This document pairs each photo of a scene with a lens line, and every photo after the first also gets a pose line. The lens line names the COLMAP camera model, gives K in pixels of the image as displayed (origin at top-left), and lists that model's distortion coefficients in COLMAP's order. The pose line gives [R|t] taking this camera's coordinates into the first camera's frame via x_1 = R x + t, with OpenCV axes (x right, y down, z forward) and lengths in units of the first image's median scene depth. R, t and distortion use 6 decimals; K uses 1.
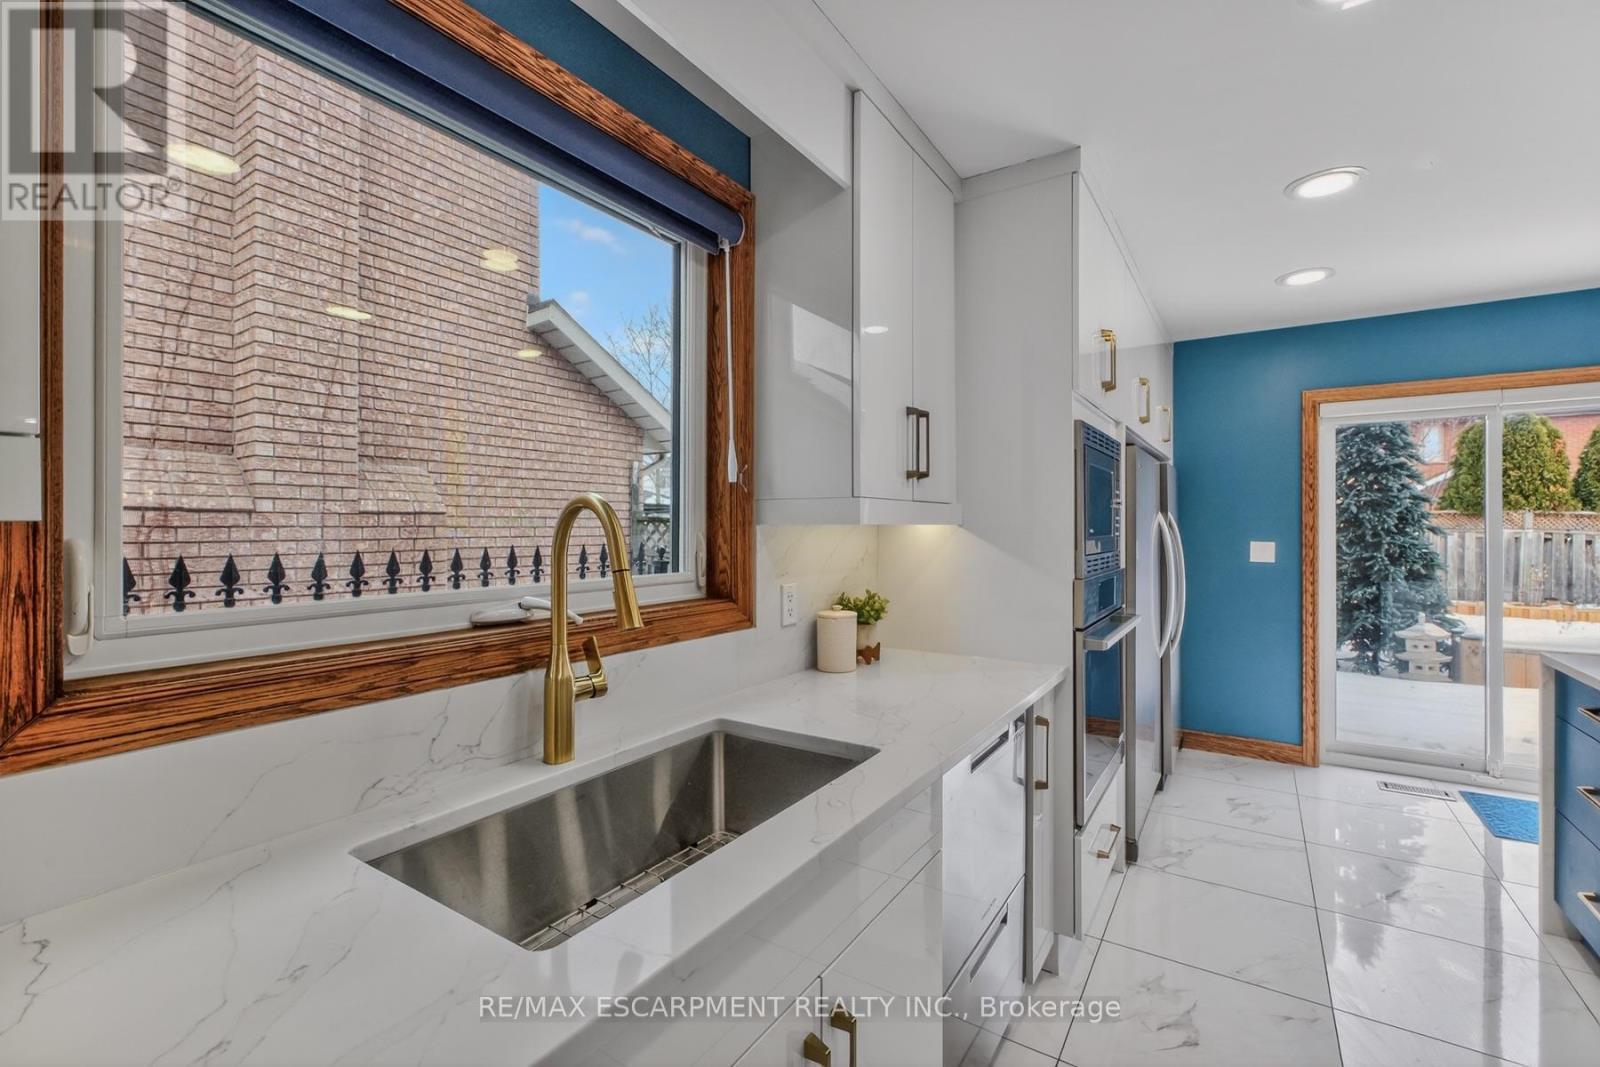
lens RADIAL K [[695.4, 0, 821.5], [0, 695.4, 525.0], [0, 0, 1]] dist [0.002731, 0.000026]
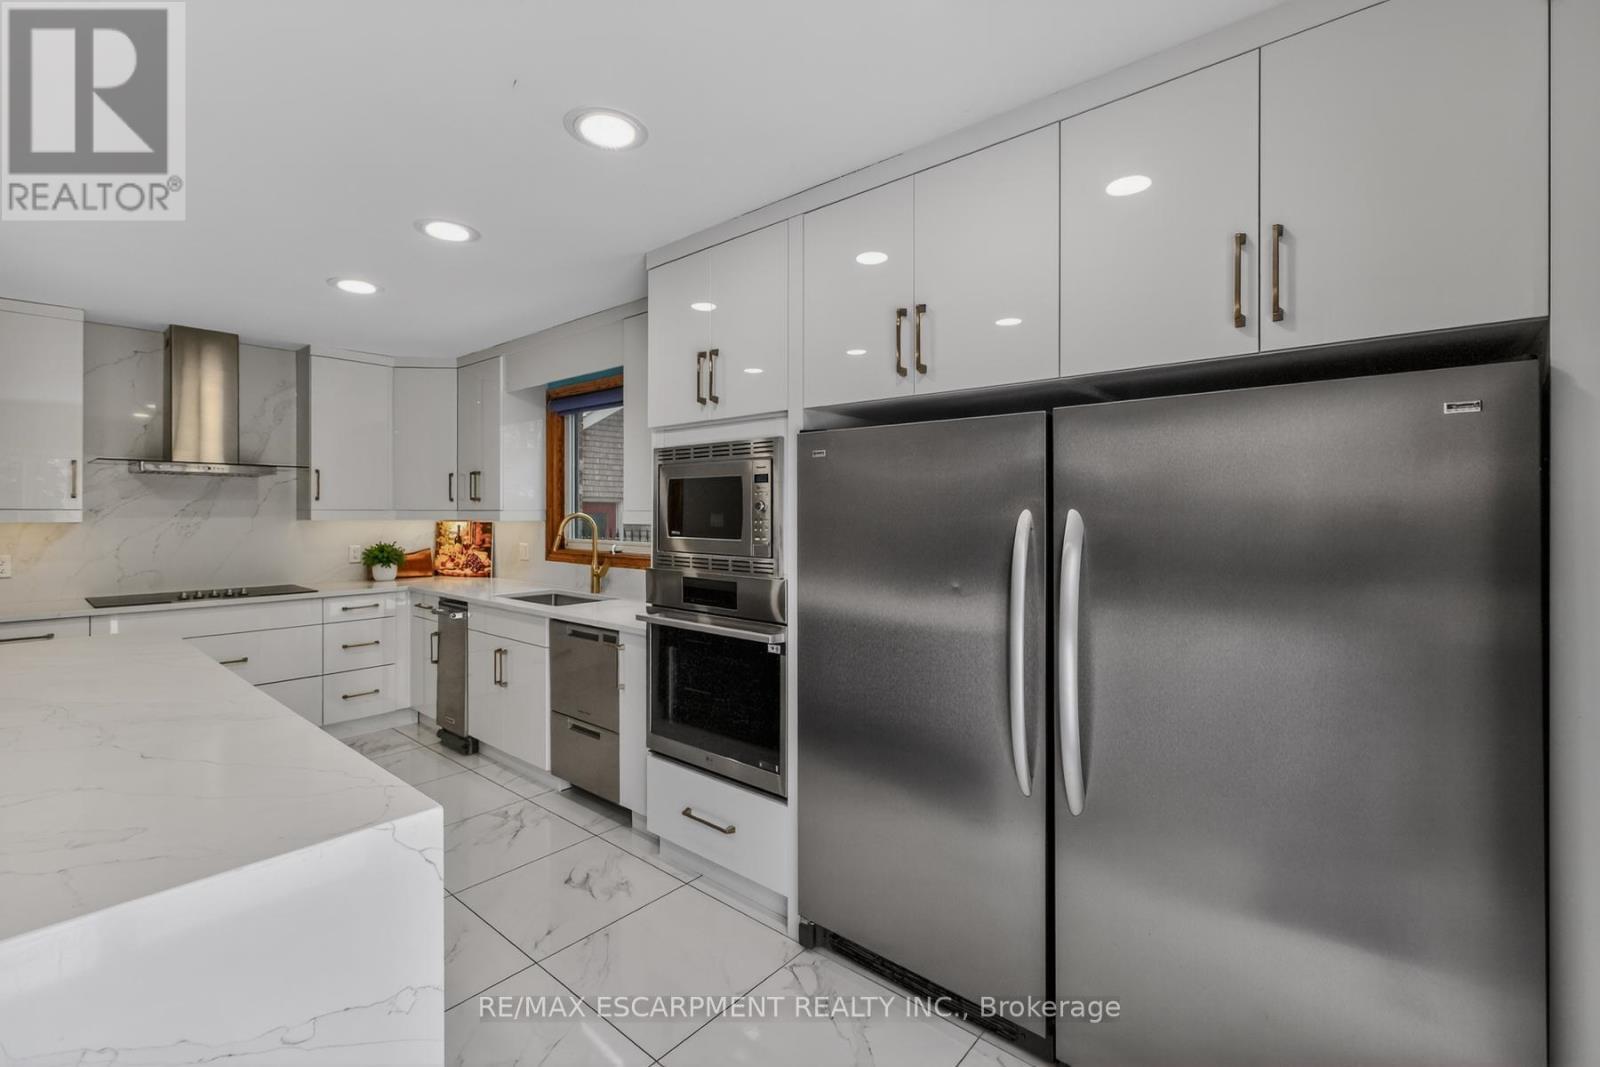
lens RADIAL K [[695.4, 0, 799.4], [0, 695.4, 504.7], [0, 0, 1]] dist [0.002731, 0.000026]
pose [[-0.144338, -0.008173, -0.989495, 0.886546], [0.000175, 0.999966, -0.008285, -0.017131], [0.989528, -0.001369, -0.144331, 0.787364]]
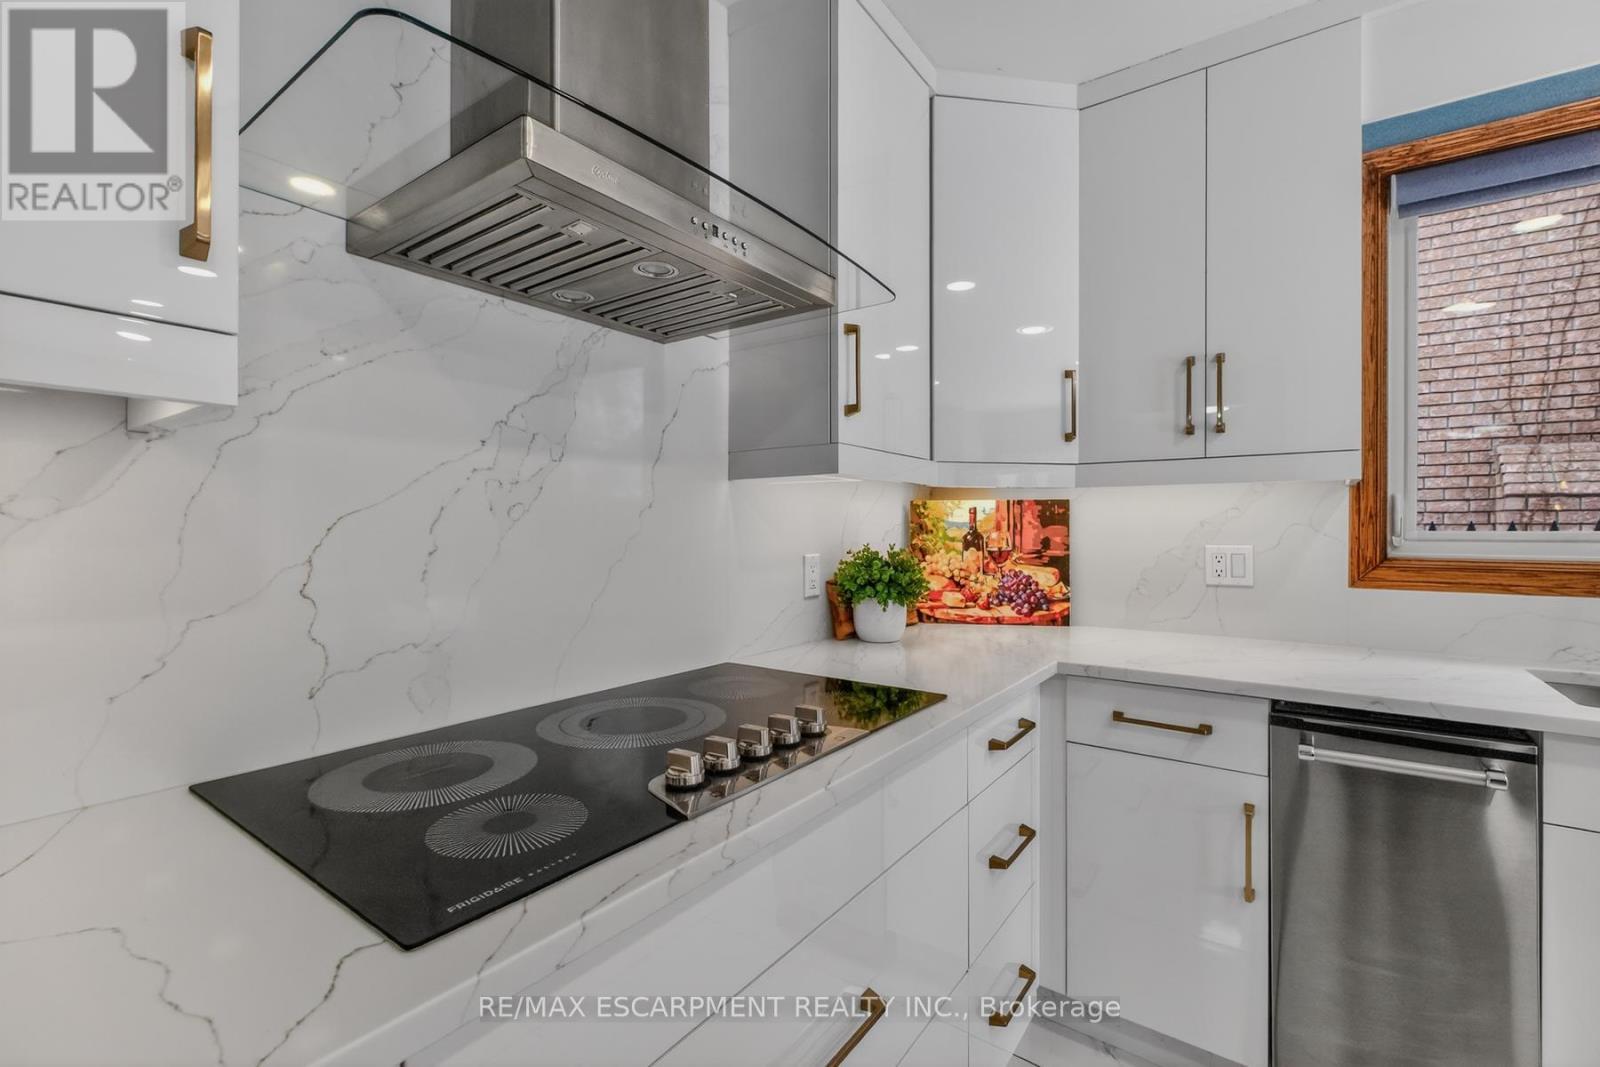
lens RADIAL K [[695.4, 0, 818.5], [0, 695.4, 531.0], [0, 0, 1]] dist [0.002731, 0.000026]
pose [[-0.039888, 0.006033, -0.999186, 0.257936], [0.001978, 0.999980, 0.005959, 0.026649], [0.999202, -0.001738, -0.039899, -0.156596]]
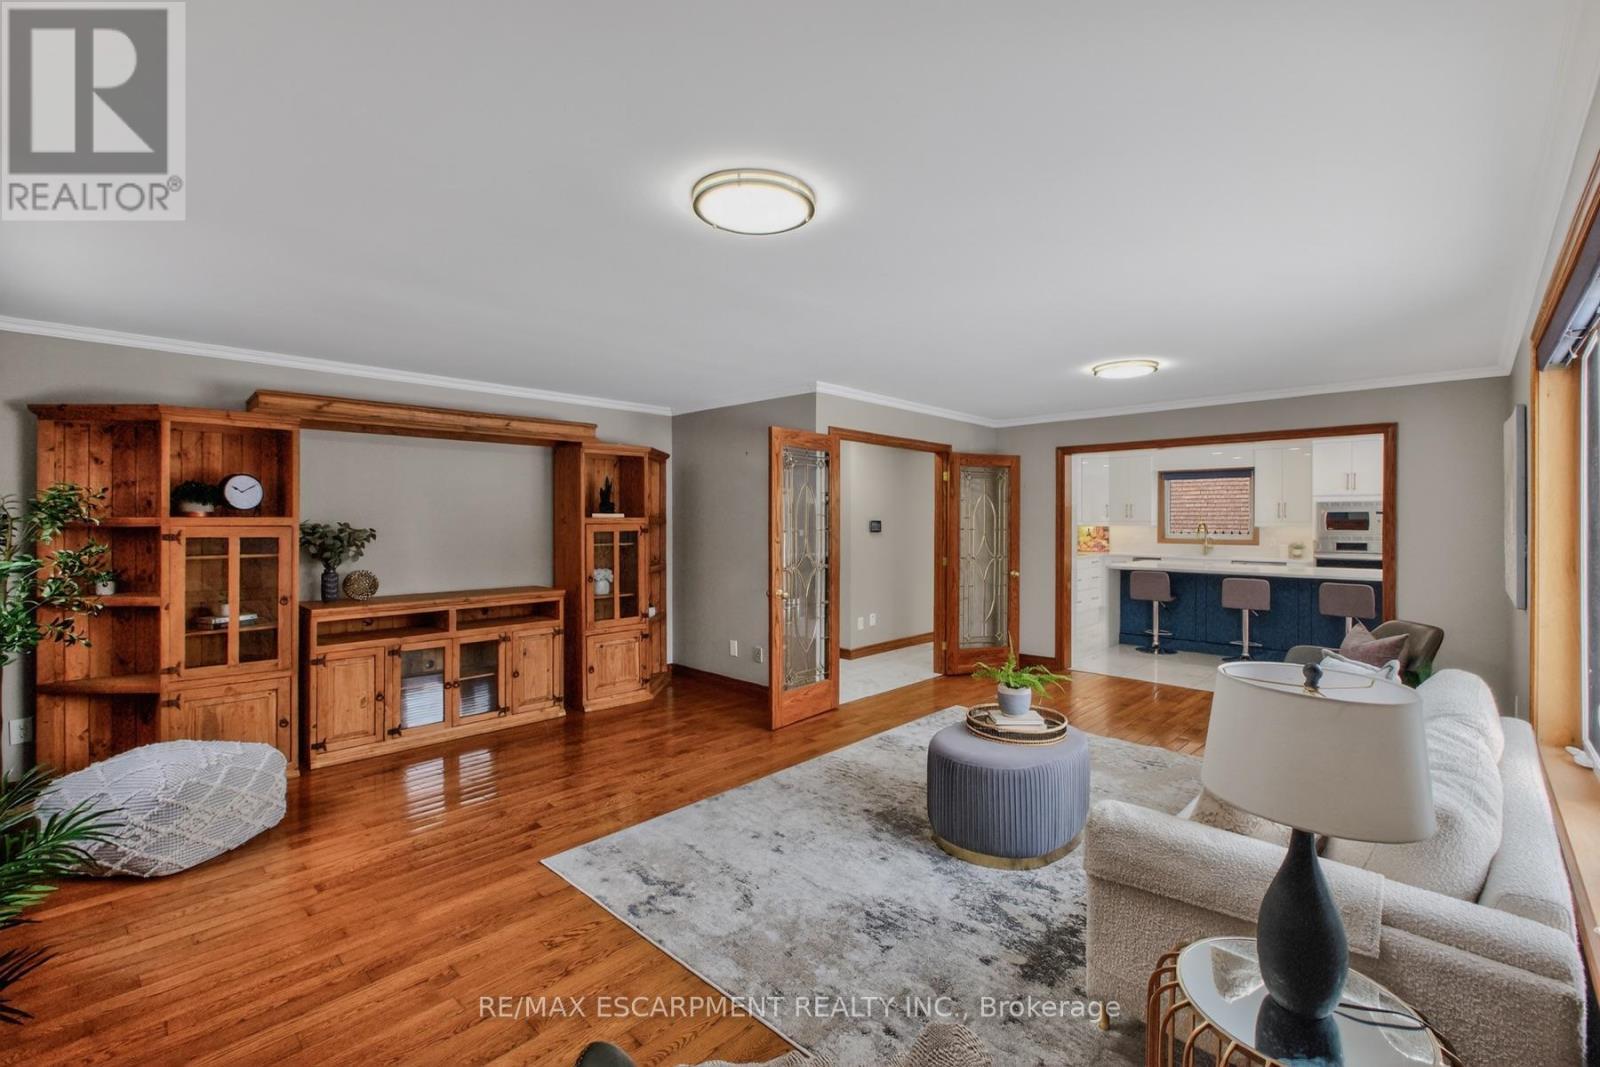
lens RADIAL K [[695.4, 0, 801.1], [0, 695.4, 521.6], [0, 0, 1]] dist [0.002731, 0.000026]
pose [[-0.202961, -0.000764, -0.979187, 2.734172], [-0.002376, 0.999997, -0.000288, -0.013239], [0.979184, 0.002269, -0.202962, -0.632309]]
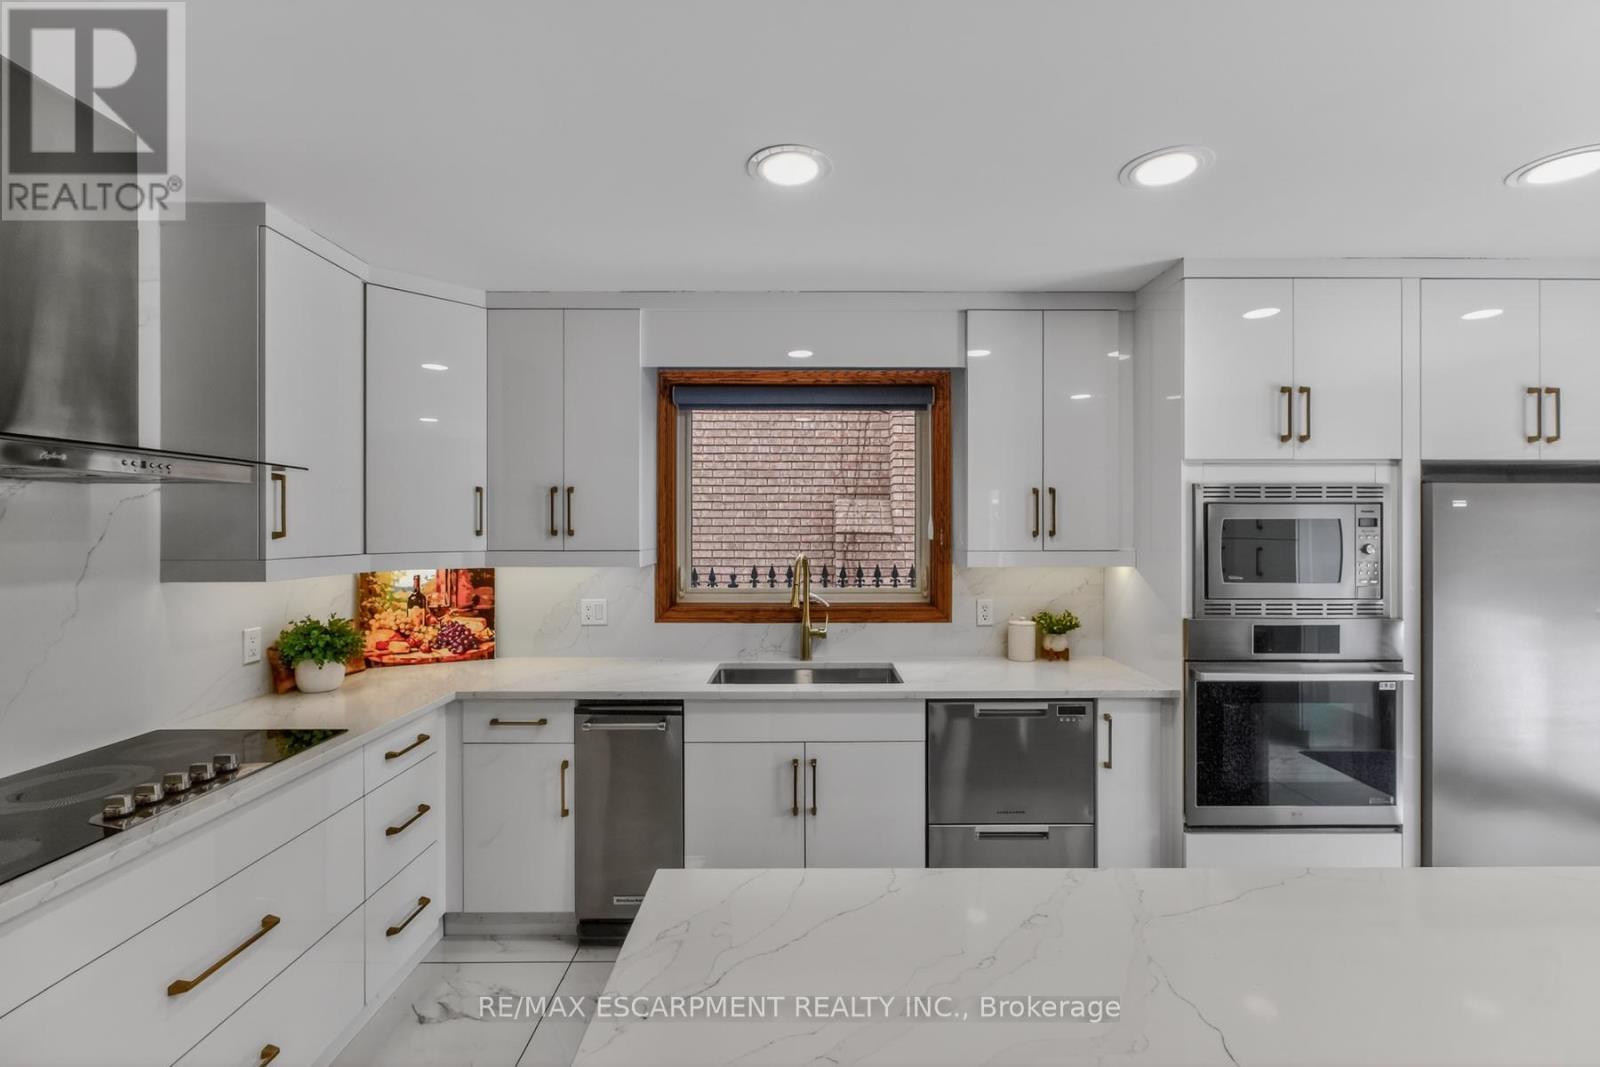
lens RADIAL K [[695.4, 0, 807.6], [0, 695.4, 526.9], [0, 0, 1]] dist [0.002731, 0.000026]
pose [[0.539611, 0.001506, -0.841913, 0.542837], [0.001542, 0.999995, 0.002777, -0.043967], [0.841913, -0.002796, 0.539606, -0.100519]]
